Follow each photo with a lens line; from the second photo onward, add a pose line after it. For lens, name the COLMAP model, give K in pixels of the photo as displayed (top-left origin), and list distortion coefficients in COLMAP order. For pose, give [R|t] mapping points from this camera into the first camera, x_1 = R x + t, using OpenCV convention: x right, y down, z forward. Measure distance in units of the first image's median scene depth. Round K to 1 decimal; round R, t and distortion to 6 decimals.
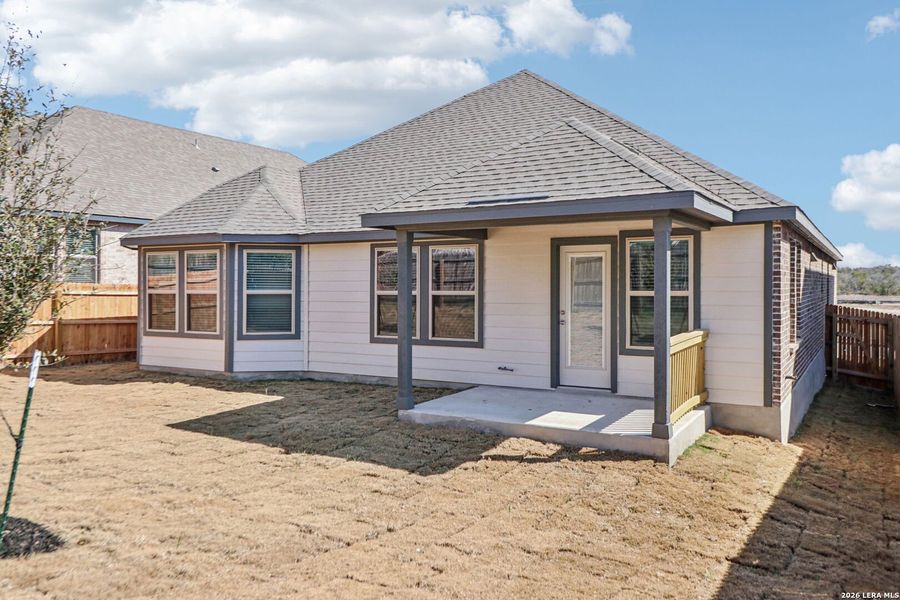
lens RADIAL K [[719.8, 0, 450.0], [0, 719.8, 292.5], [0, 0, 1]] dist [0.014686, 0.009980]
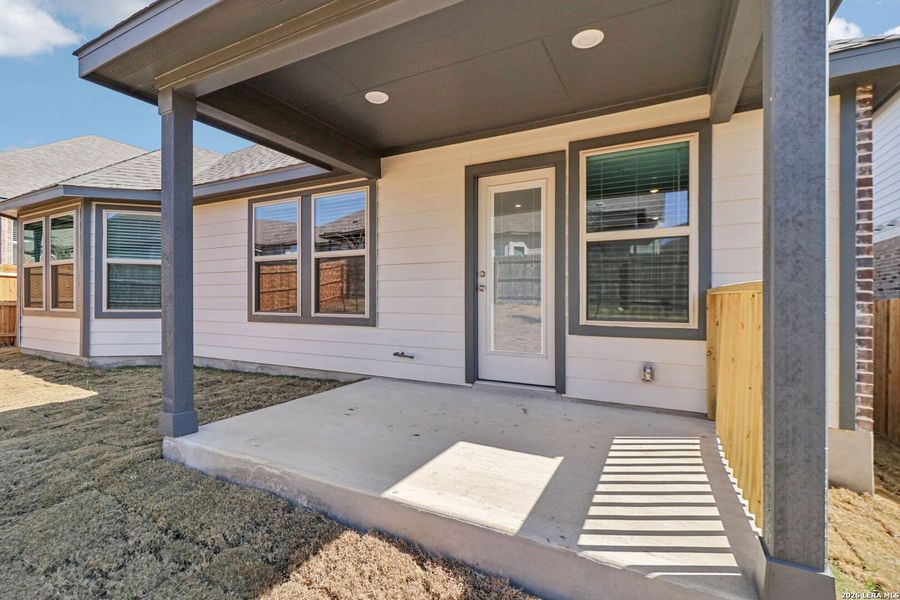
lens RADIAL K [[420.1, 0, 447.0], [0, 420.1, 298.7], [0, 0, 1]] dist [-0.013778, 0.002139]
pose [[0.998977, 0.004280, 0.045027, 0.090561], [-0.003789, 0.999933, -0.010974, 0.048565], [-0.045071, 0.010793, 0.998925, 0.519592]]
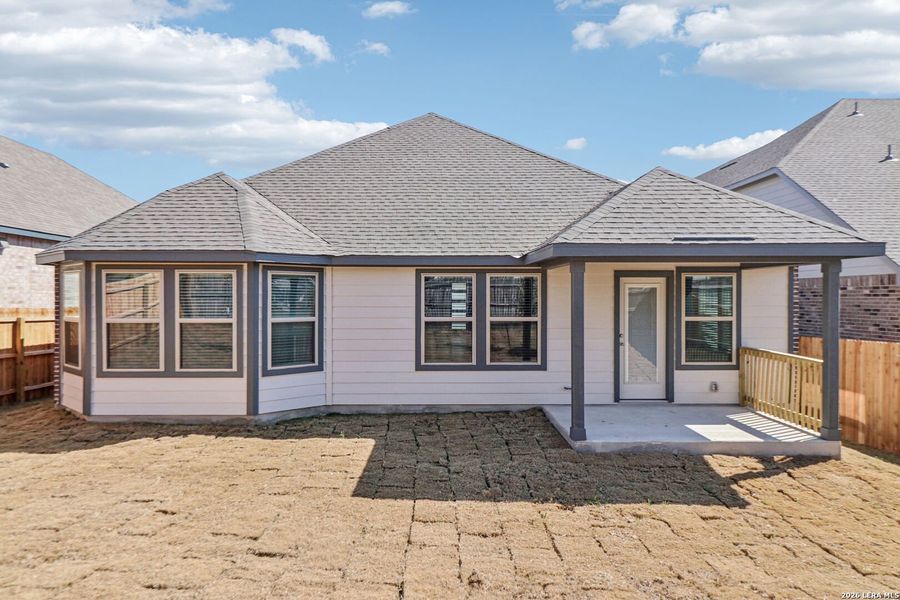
lens RADIAL K [[593.9, 0, 447.0], [0, 593.9, 299.6], [0, 0, 1]] dist [-0.003515, 0.000286]
pose [[0.850977, -0.000944, 0.525202, -0.492927], [0.002709, 0.999993, -0.002592, -0.023441], [-0.525196, 0.003628, 0.850974, 0.298976]]
